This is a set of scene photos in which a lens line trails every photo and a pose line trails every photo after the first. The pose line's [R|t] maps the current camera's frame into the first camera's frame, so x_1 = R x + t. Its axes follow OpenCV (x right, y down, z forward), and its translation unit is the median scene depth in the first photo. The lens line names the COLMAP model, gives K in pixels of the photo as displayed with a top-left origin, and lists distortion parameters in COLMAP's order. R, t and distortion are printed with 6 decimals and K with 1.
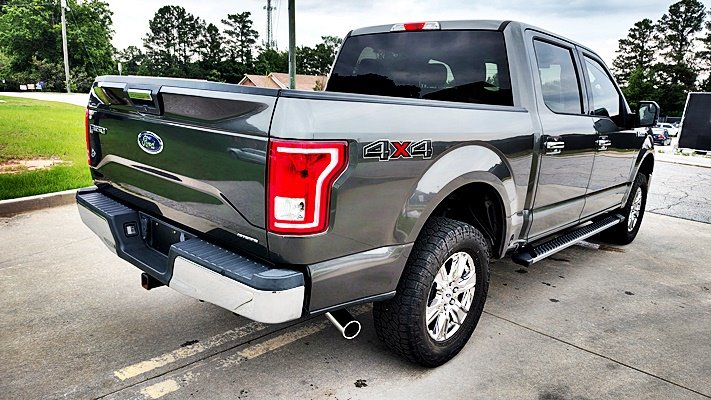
lens RADIAL K [[493.6, 0, 359.7], [0, 493.6, 211.6], [0, 0, 1]] dist [0.004266, -0.002757]
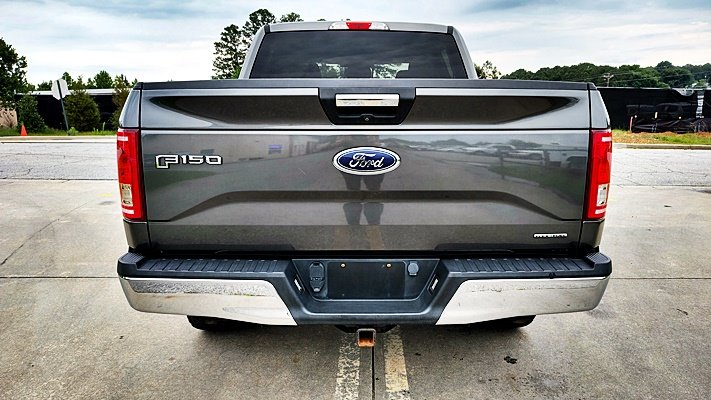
lens RADIAL K [[493.4, 0, 360.0], [0, 493.4, 201.8], [0, 0, 1]] dist [0.011832, 0.001160]
pose [[0.726836, -0.183990, 0.661708, -0.625406], [0.197414, 0.978759, 0.055303, -0.077614], [-0.657828, 0.090435, 0.747719, 0.275232]]
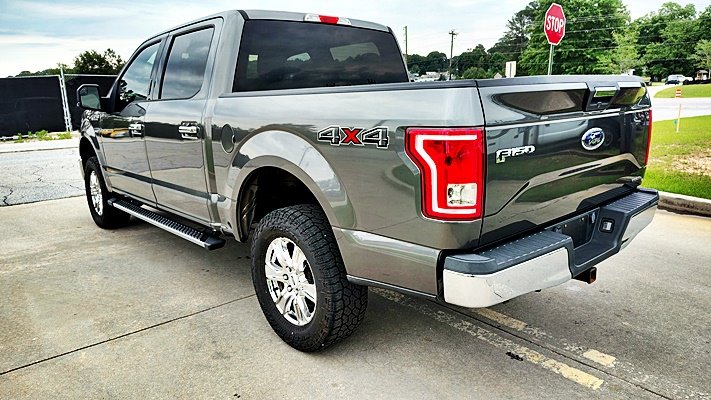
lens RADIAL K [[491.2, 0, 363.5], [0, 491.2, 199.2], [0, 0, 1]] dist [-0.003678, 0.001465]
pose [[0.091254, -0.268037, 0.959077, -0.957656], [0.257104, 0.936784, 0.237344, -0.250060], [-0.962066, 0.224924, 0.154398, 0.859792]]
